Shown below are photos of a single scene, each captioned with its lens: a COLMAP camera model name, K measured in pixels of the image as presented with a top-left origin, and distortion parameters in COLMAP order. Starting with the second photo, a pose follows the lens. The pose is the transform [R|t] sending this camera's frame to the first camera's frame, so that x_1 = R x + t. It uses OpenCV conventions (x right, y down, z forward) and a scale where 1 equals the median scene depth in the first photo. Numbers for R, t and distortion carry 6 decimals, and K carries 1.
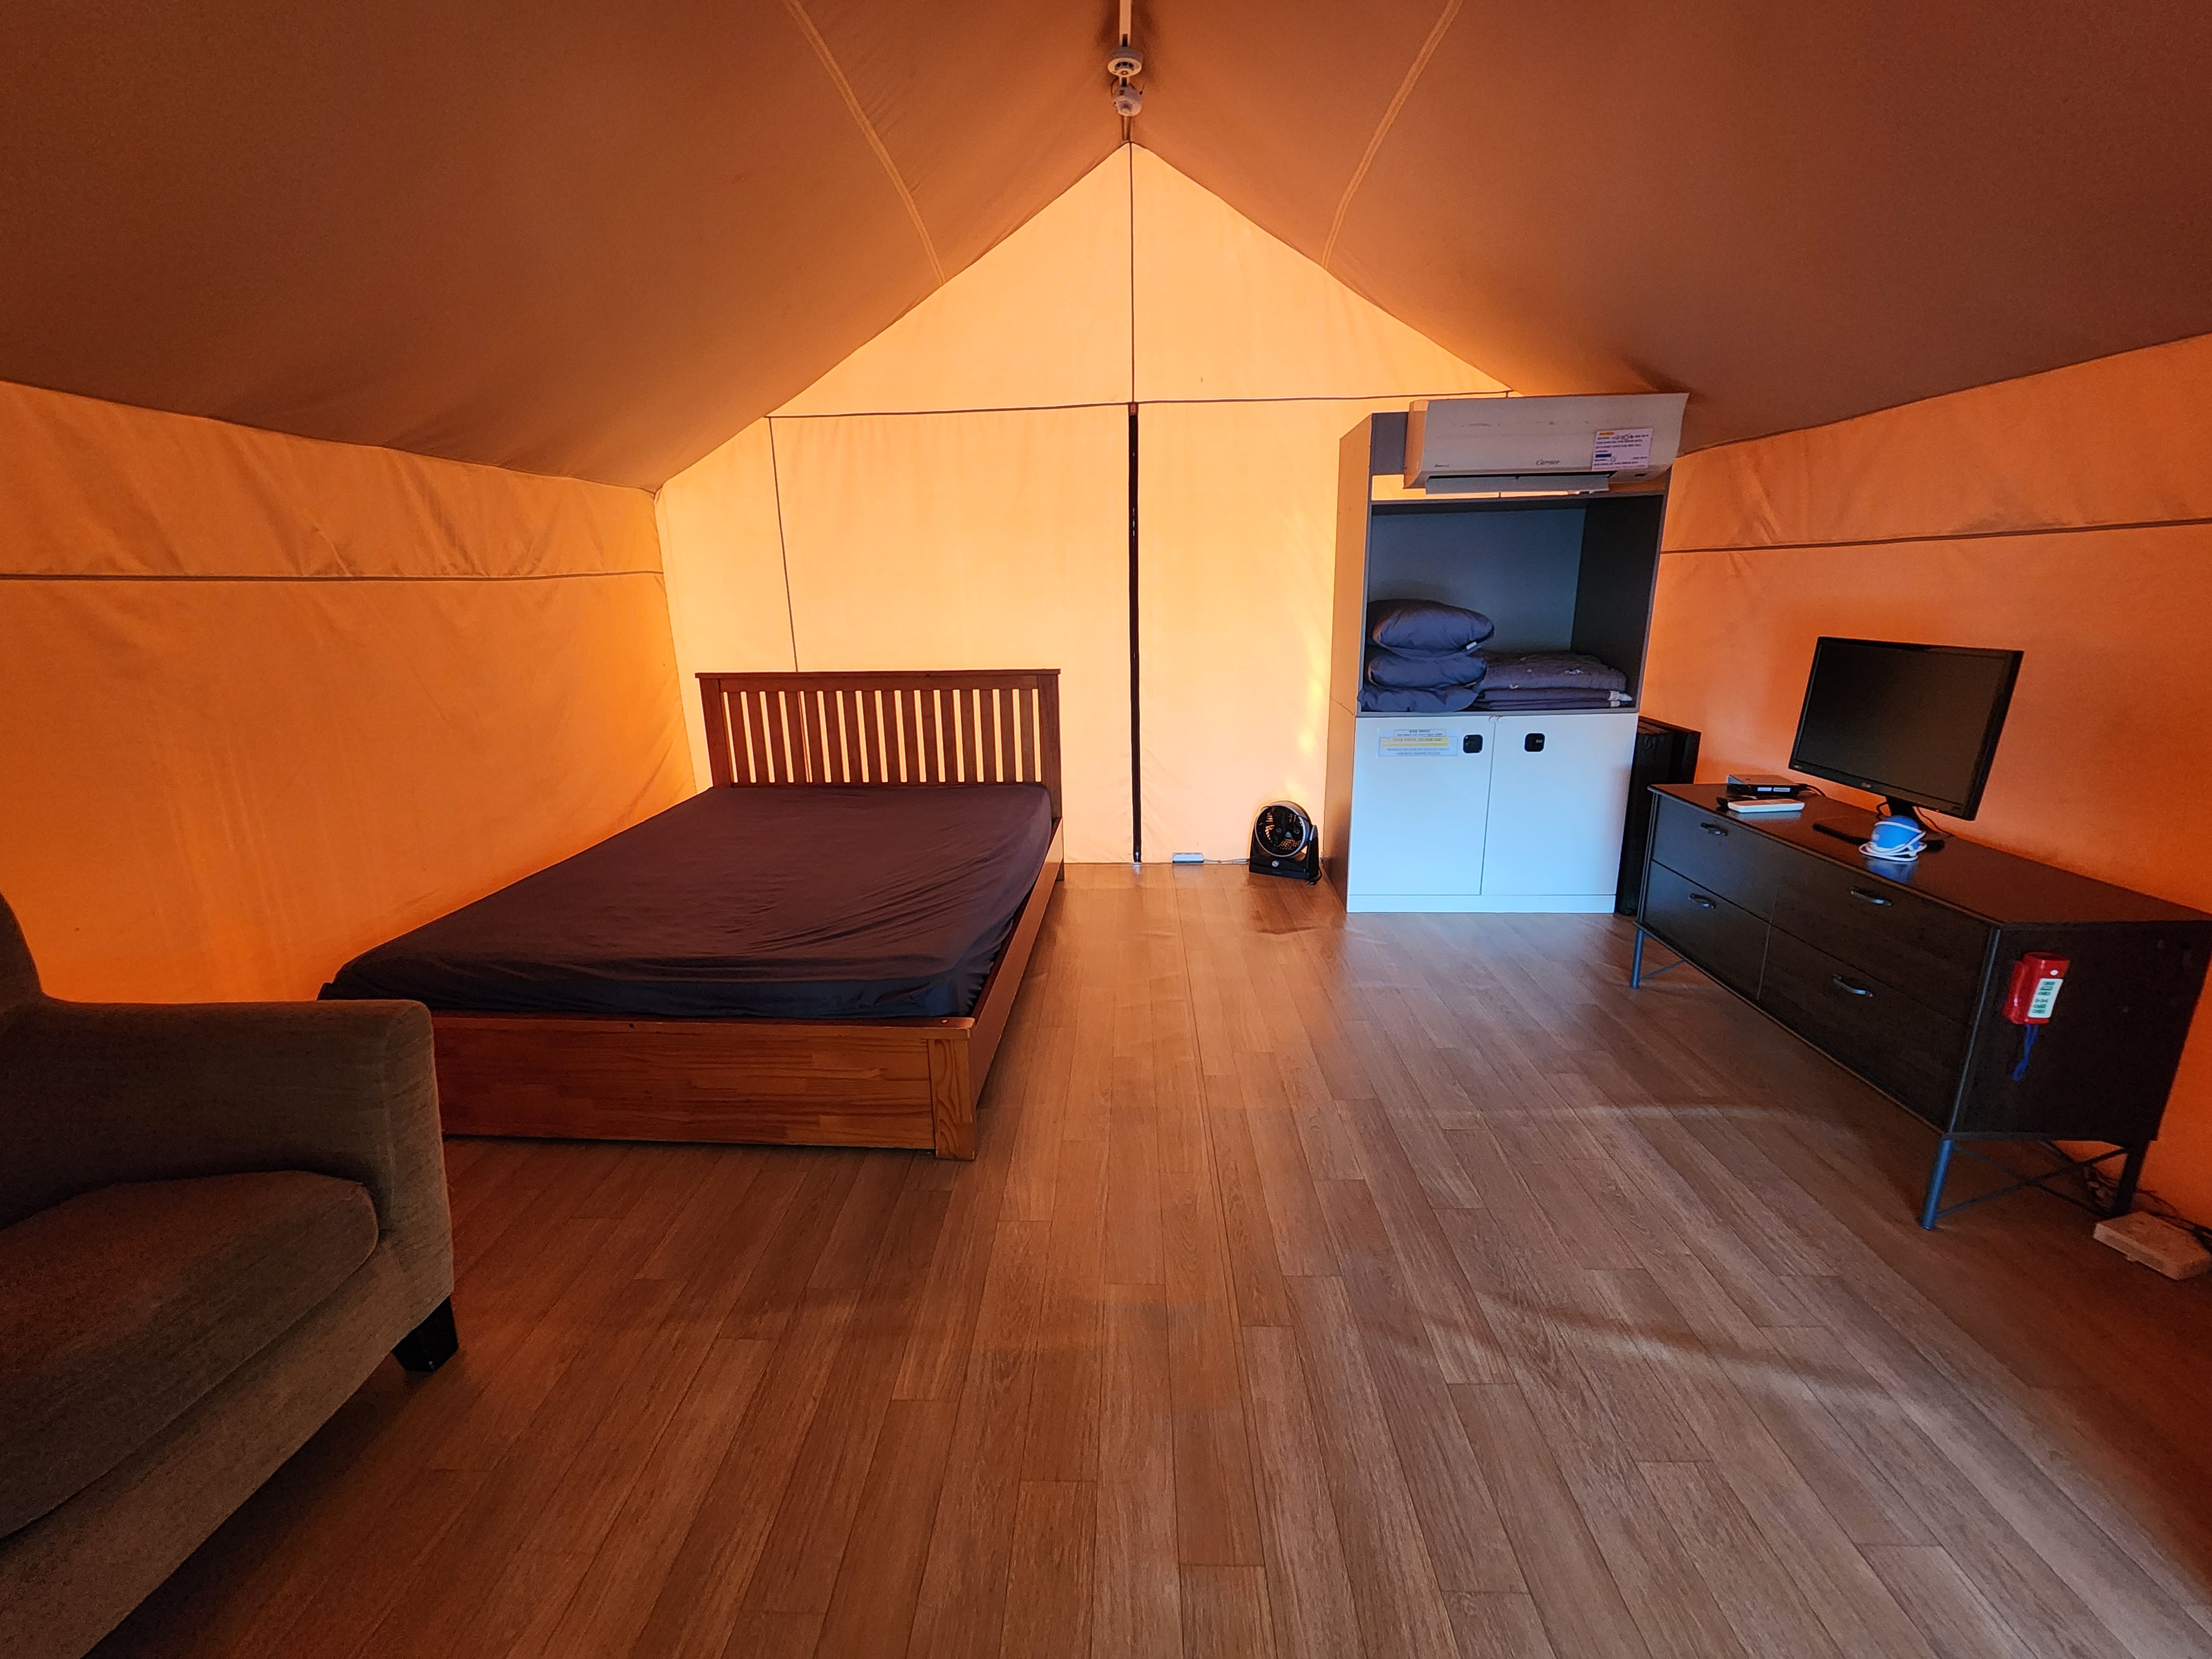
lens RADIAL K [[910.6, 0, 1104.5], [0, 910.6, 837.2], [0, 0, 1]] dist [-0.002884, 0.000568]
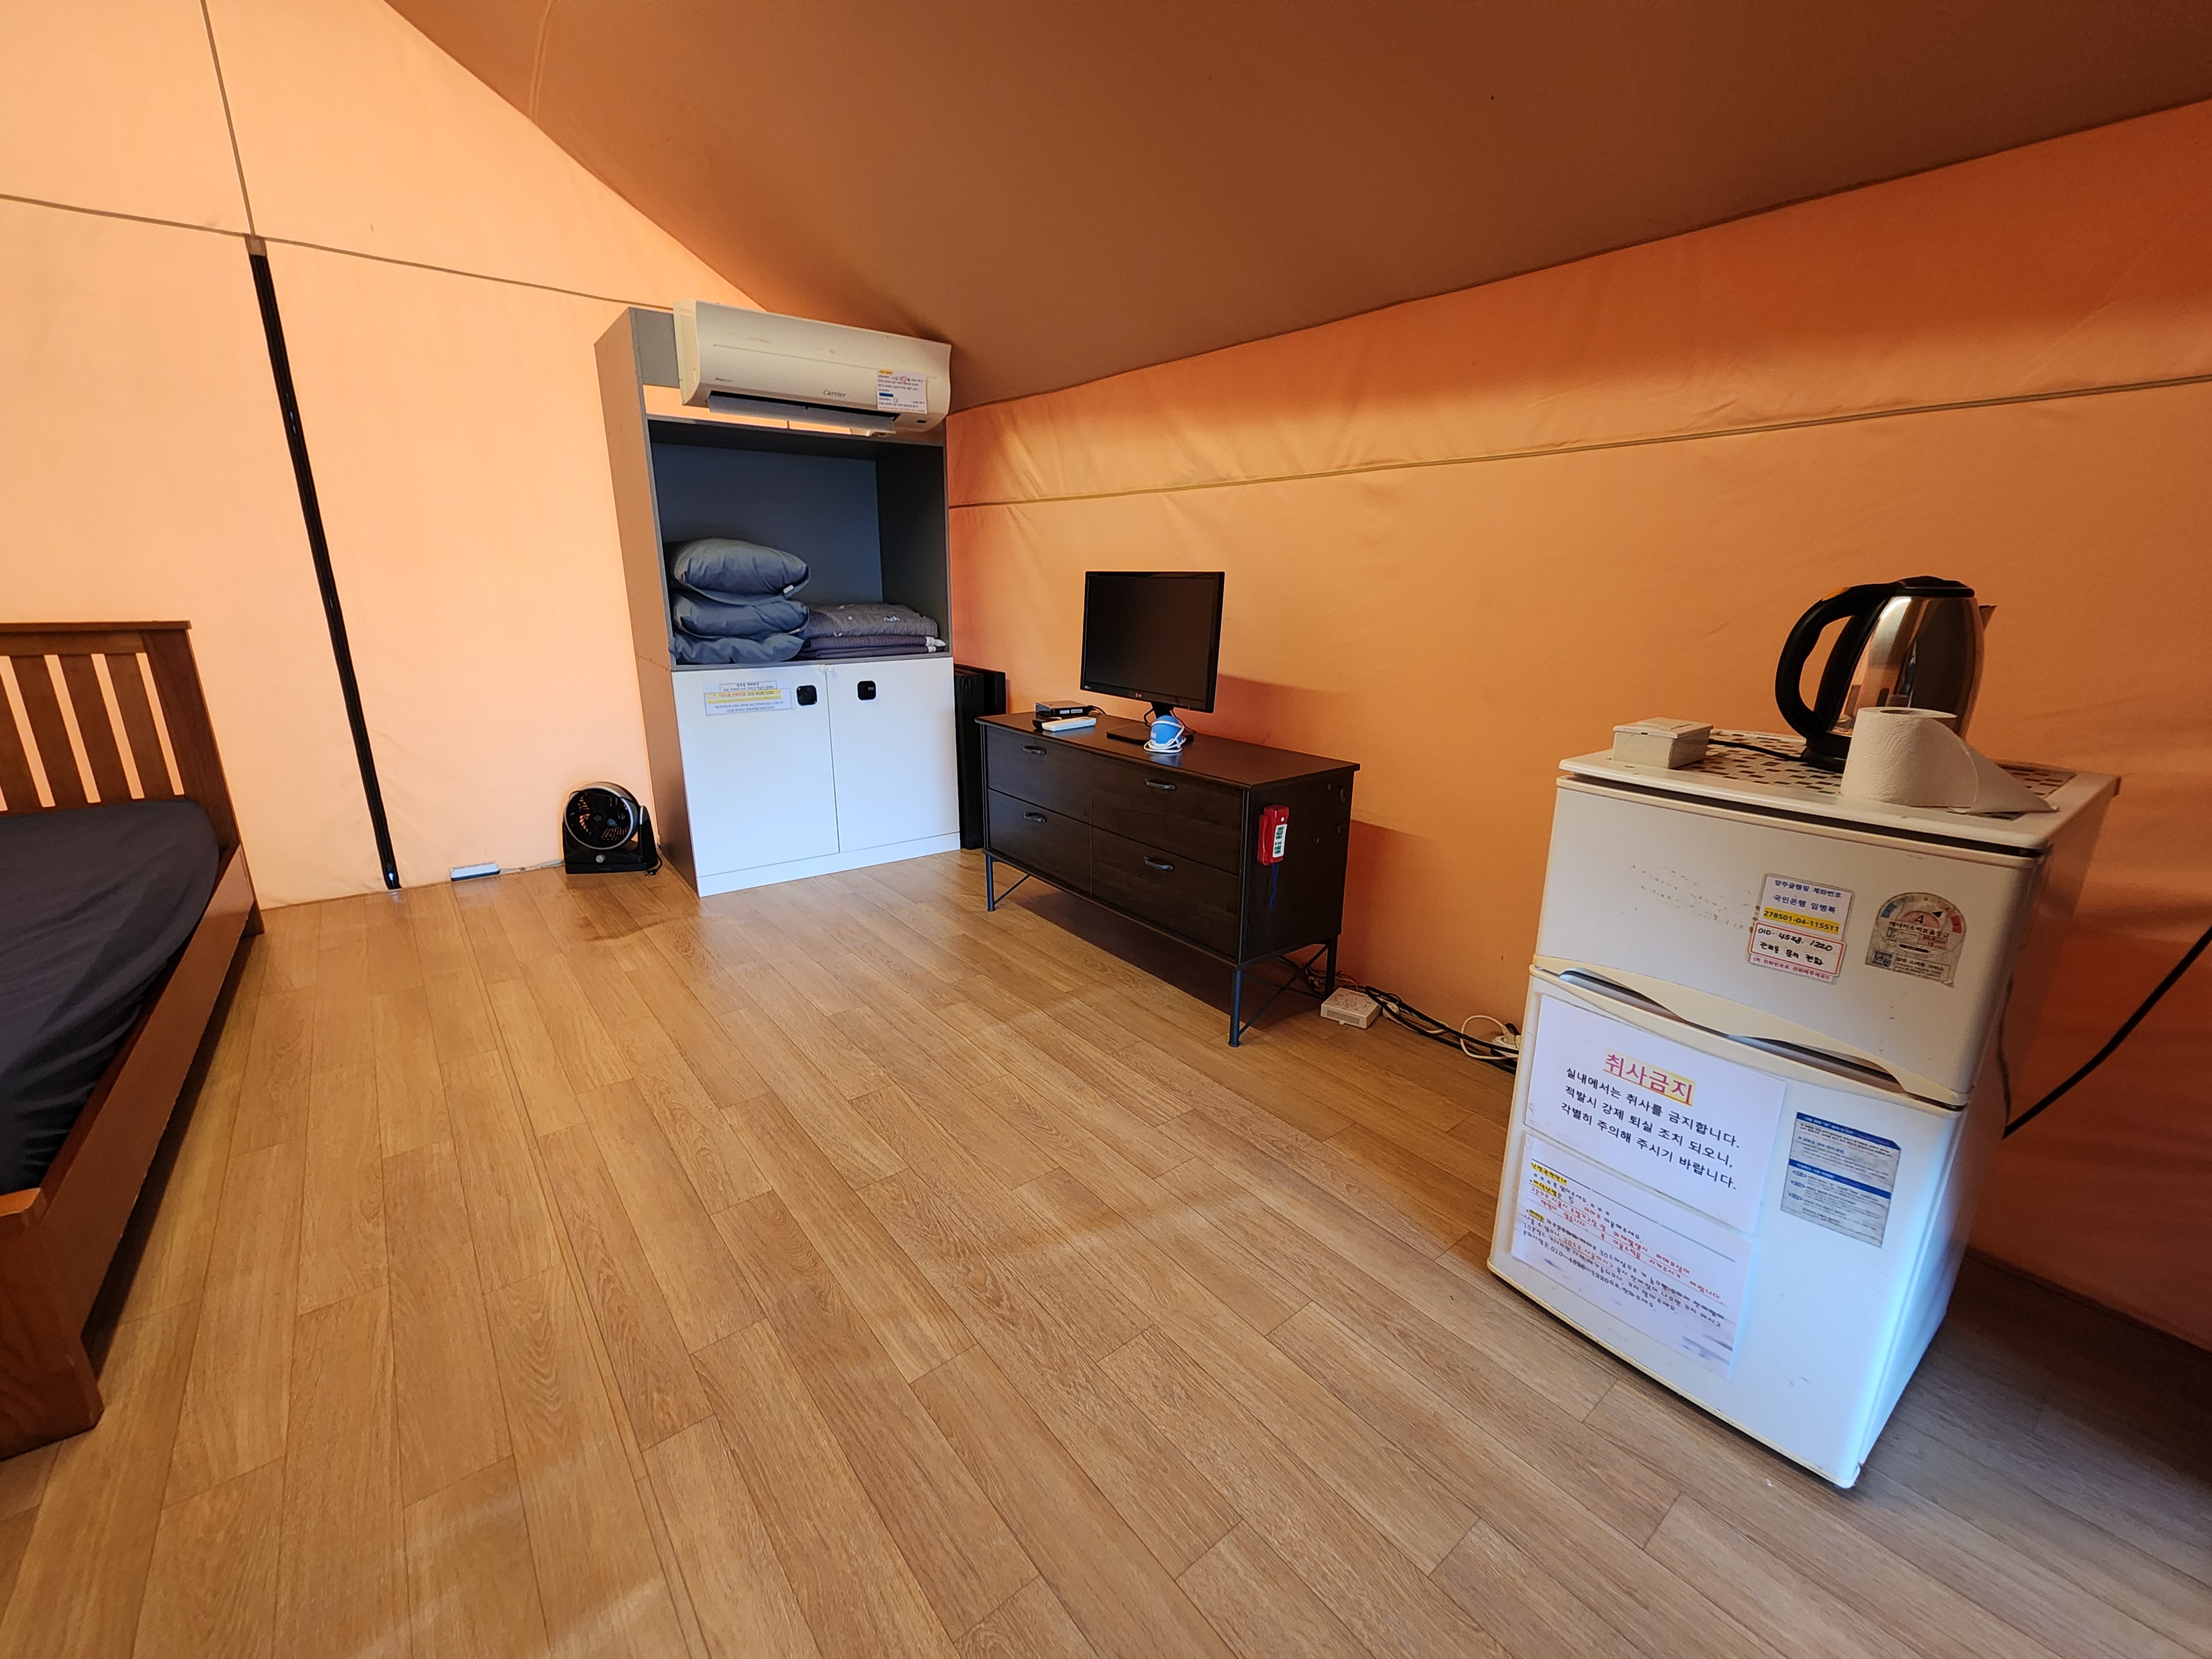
lens RADIAL K [[910.6, 0, 1097.4], [0, 910.6, 831.0], [0, 0, 1]] dist [-0.002884, 0.000568]
pose [[0.764728, -0.151074, 0.626392, 0.035337], [0.144979, 0.987542, 0.061180, 0.038008], [-0.627831, 0.044027, 0.777103, 0.132749]]
